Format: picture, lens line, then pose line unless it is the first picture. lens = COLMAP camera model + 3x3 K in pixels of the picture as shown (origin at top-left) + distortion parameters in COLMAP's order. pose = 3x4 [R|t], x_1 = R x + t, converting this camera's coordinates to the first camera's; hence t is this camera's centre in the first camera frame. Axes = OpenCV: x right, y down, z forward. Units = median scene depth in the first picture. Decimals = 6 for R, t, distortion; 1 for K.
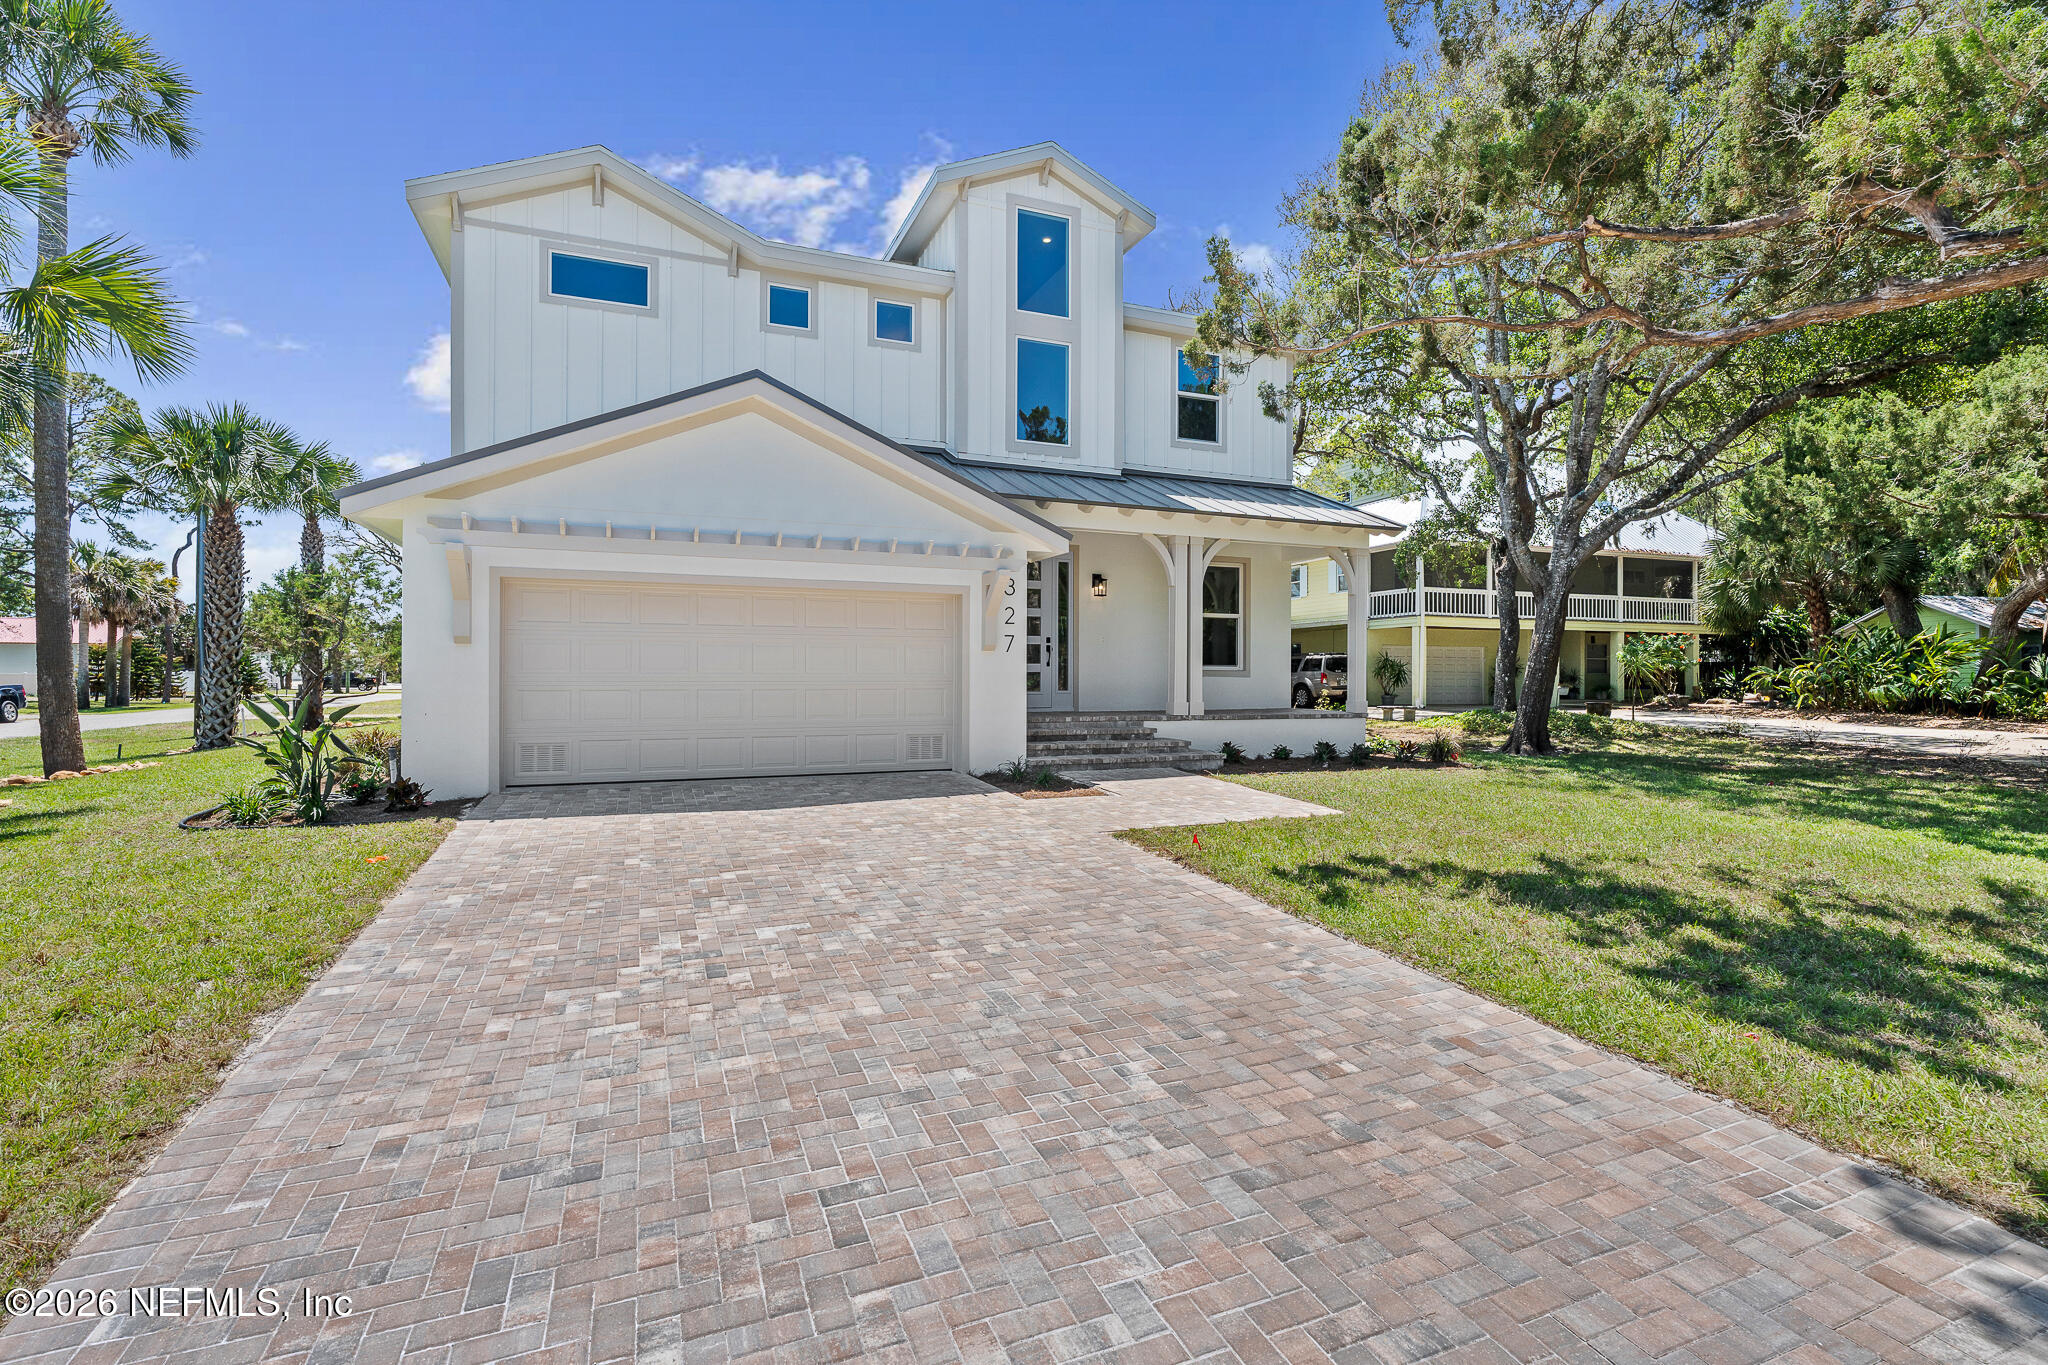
lens RADIAL K [[919.3, 0, 1023.7], [0, 919.3, 677.1], [0, 0, 1]] dist [-0.008320, 0.004058]
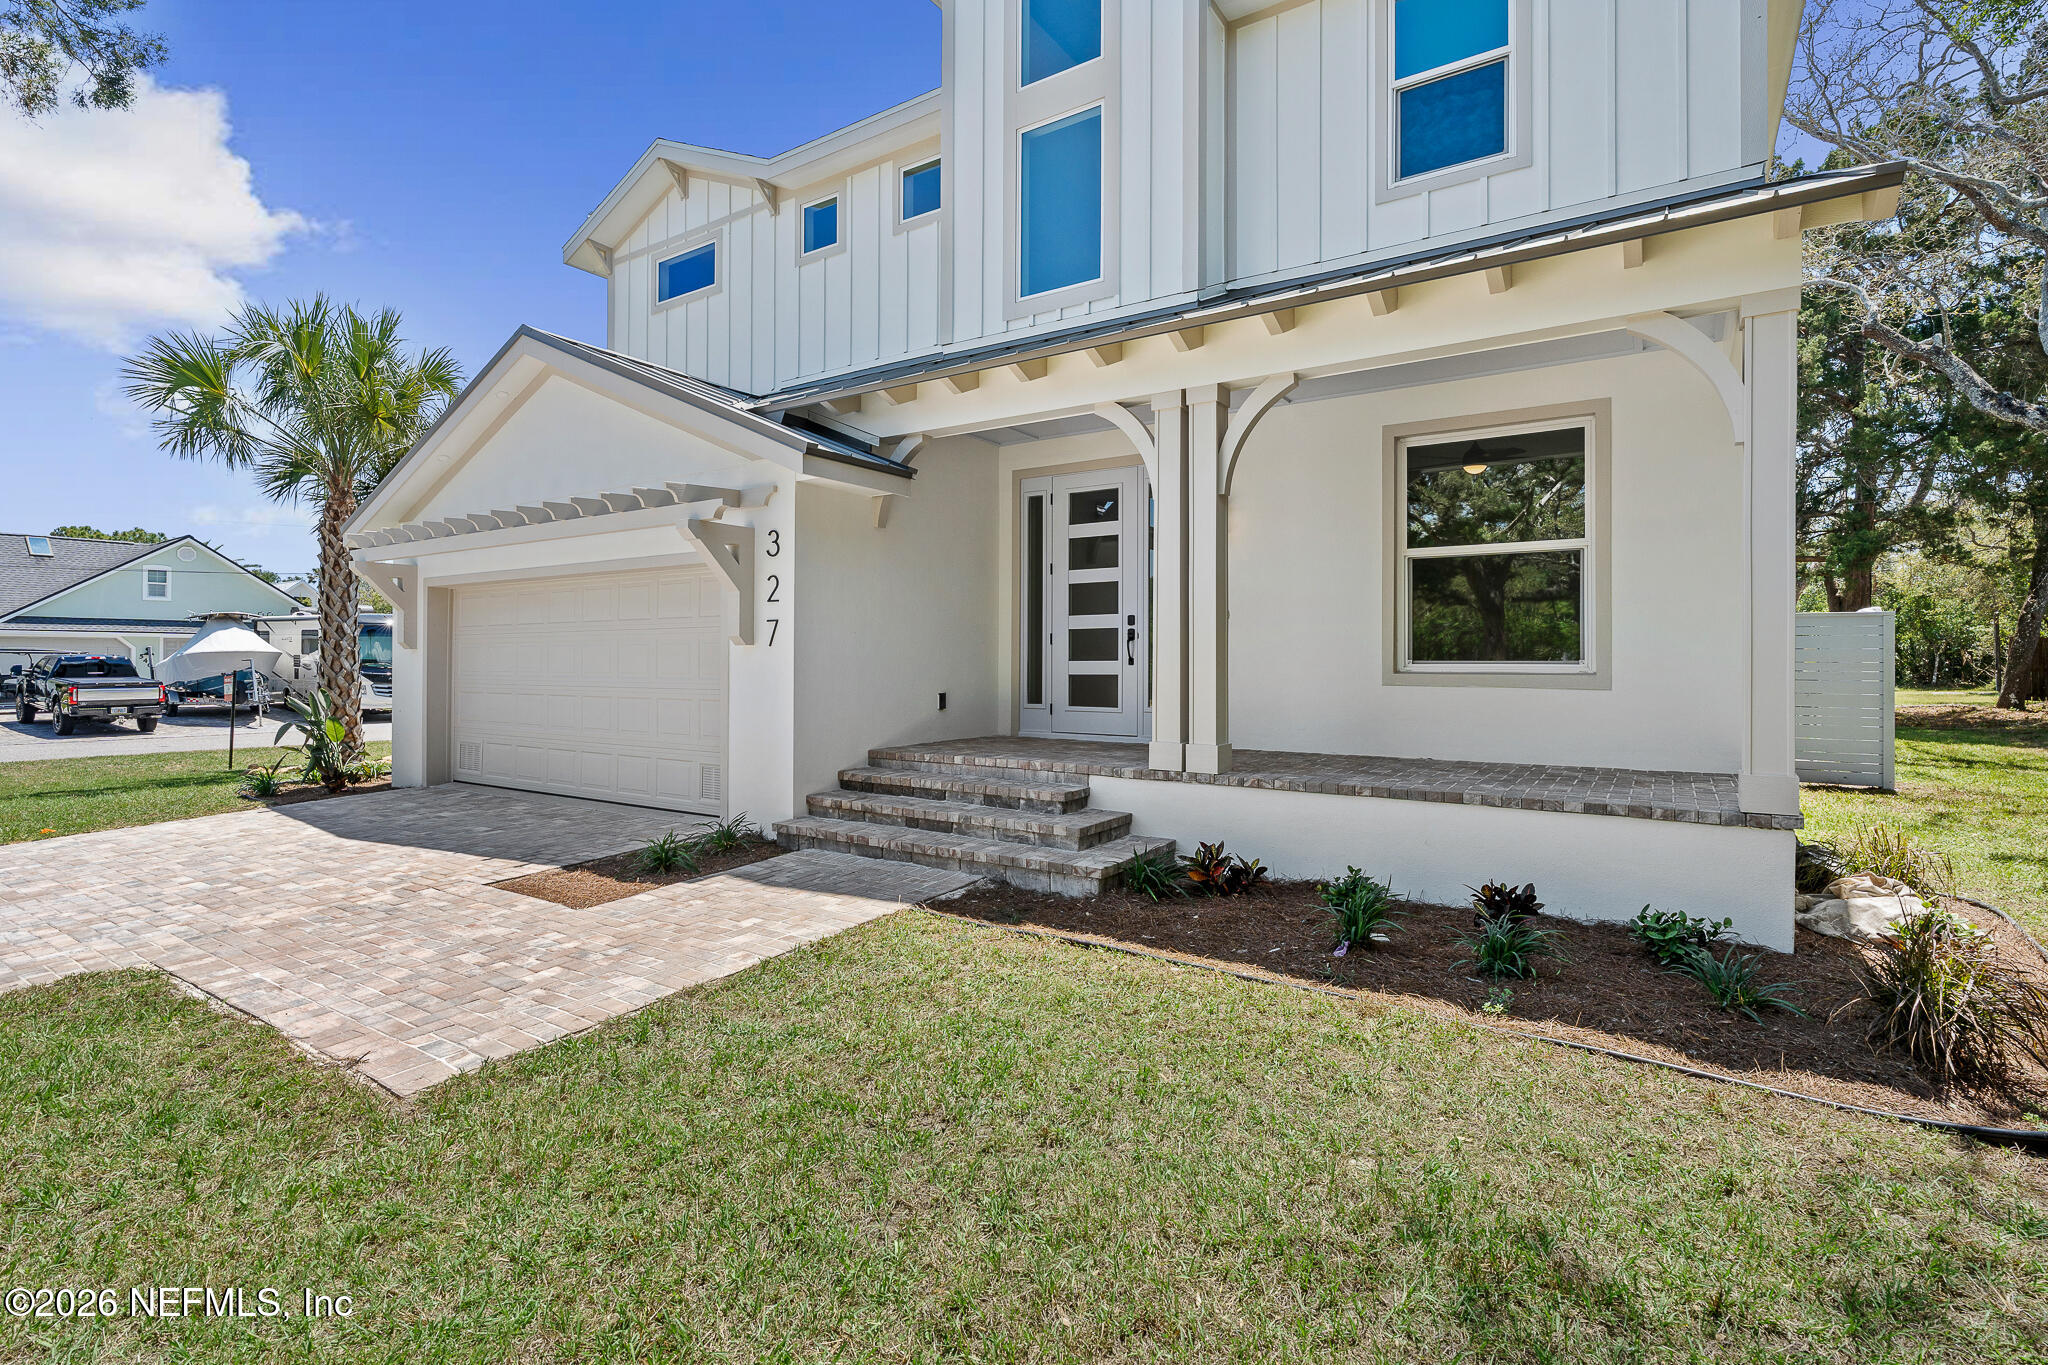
lens RADIAL K [[954.1, 0, 1038.1], [0, 954.1, 664.2], [0, 0, 1]] dist [-0.014013, -0.000076]
pose [[0.572340, -0.001185, -0.820016, 0.532289], [-0.002765, 0.999990, -0.003375, -0.011068], [0.820012, 0.004199, 0.572331, 0.657929]]
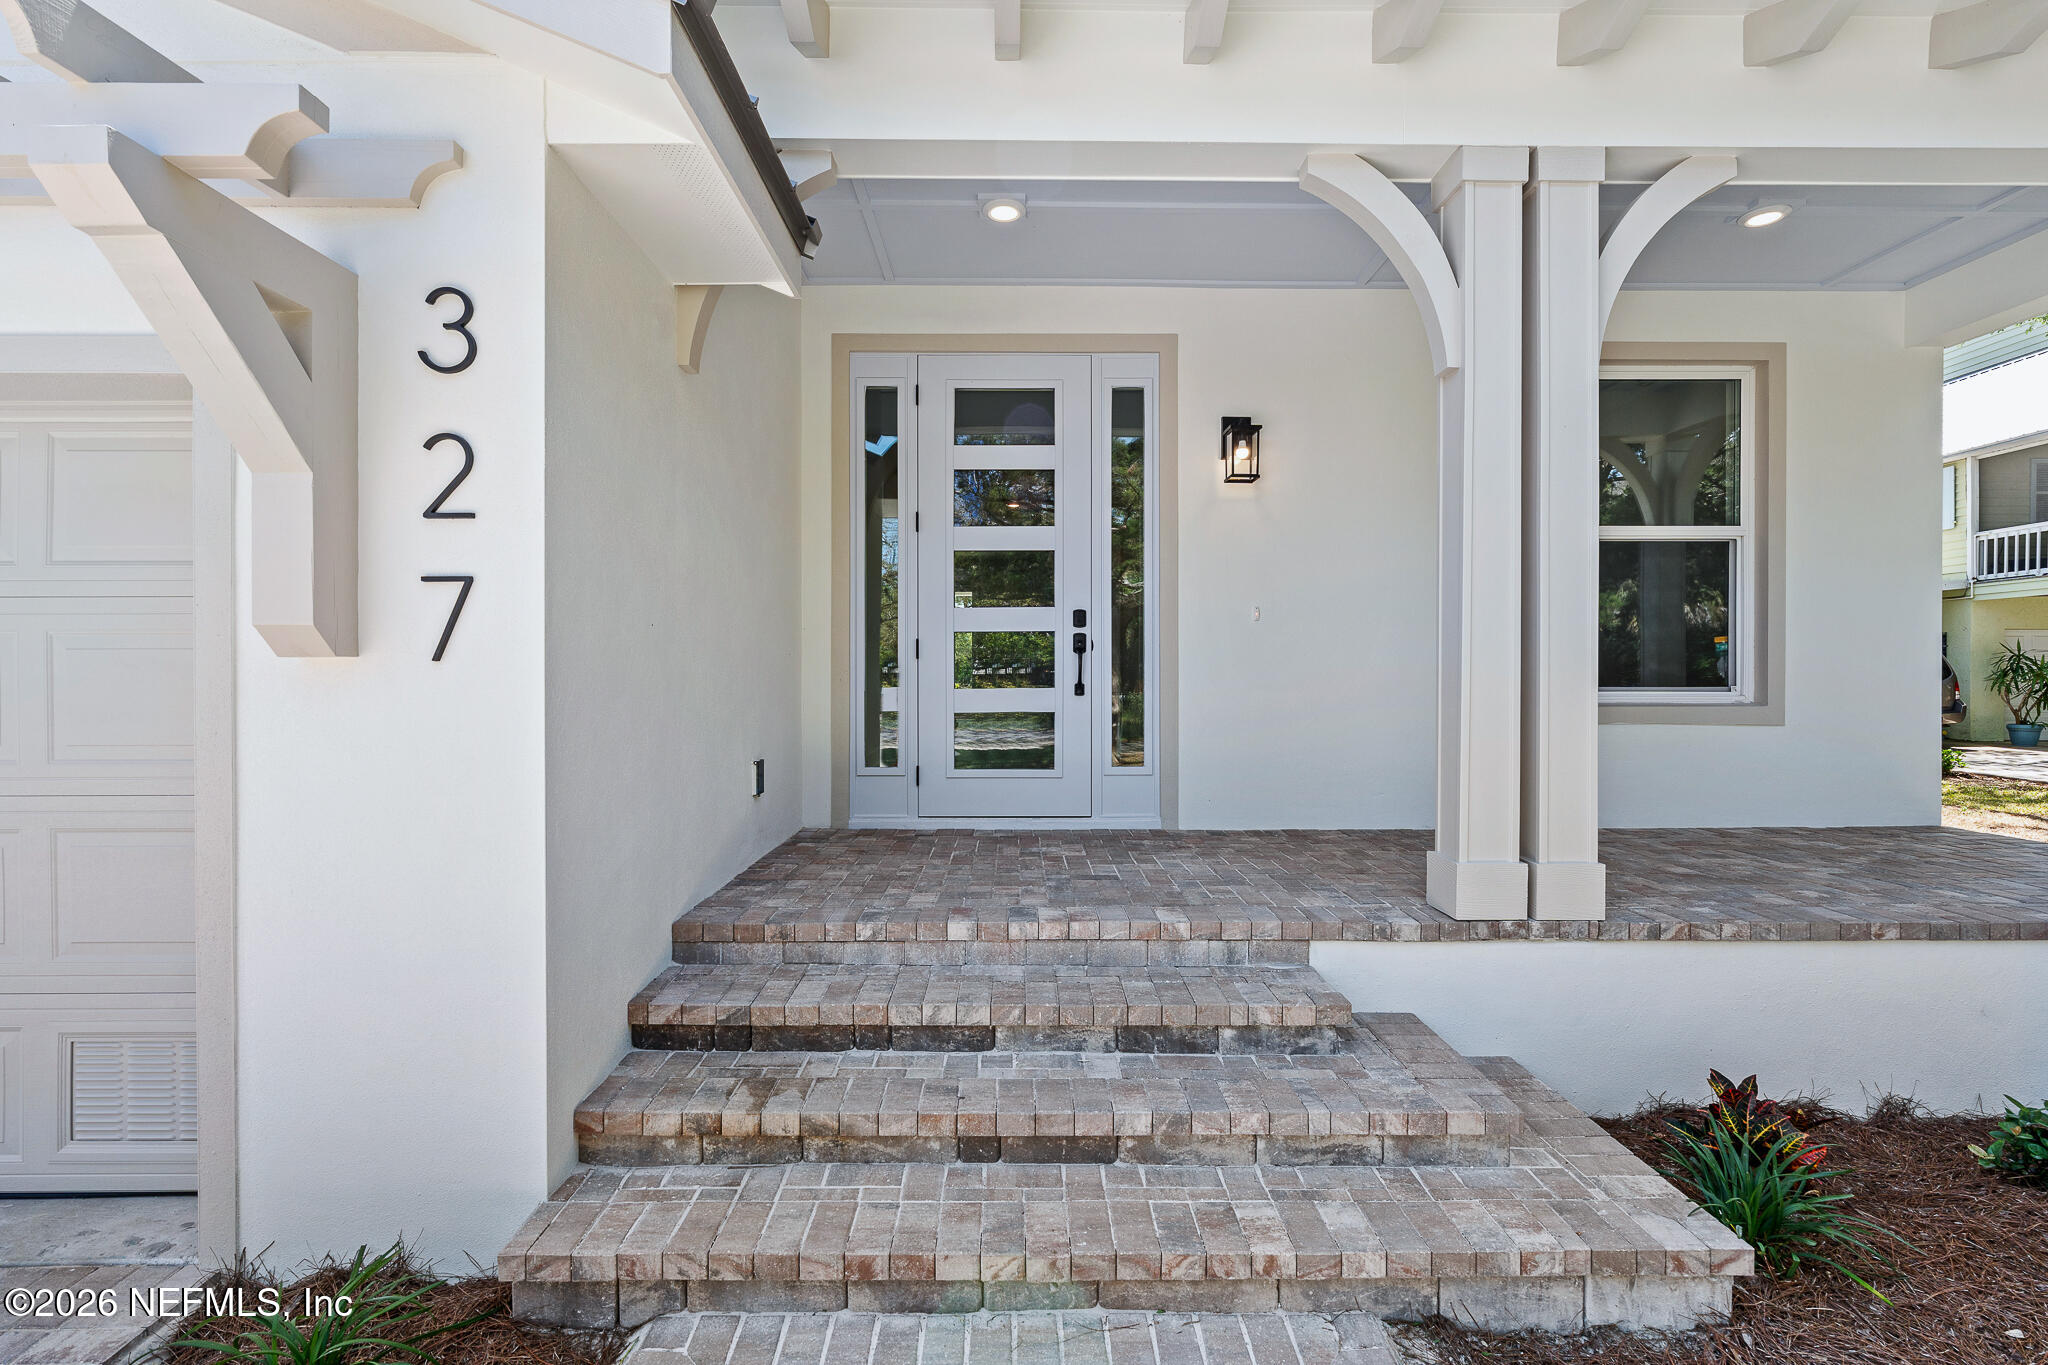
lens RADIAL K [[933.3, 0, 1026.9], [0, 933.3, 682.2], [0, 0, 1]] dist [-0.010779, 0.006117]
pose [[0.931082, -0.001672, -0.364807, 0.146266], [0.002931, 0.999992, 0.002898, -0.019316], [0.364799, -0.003767, 0.931079, 0.730130]]
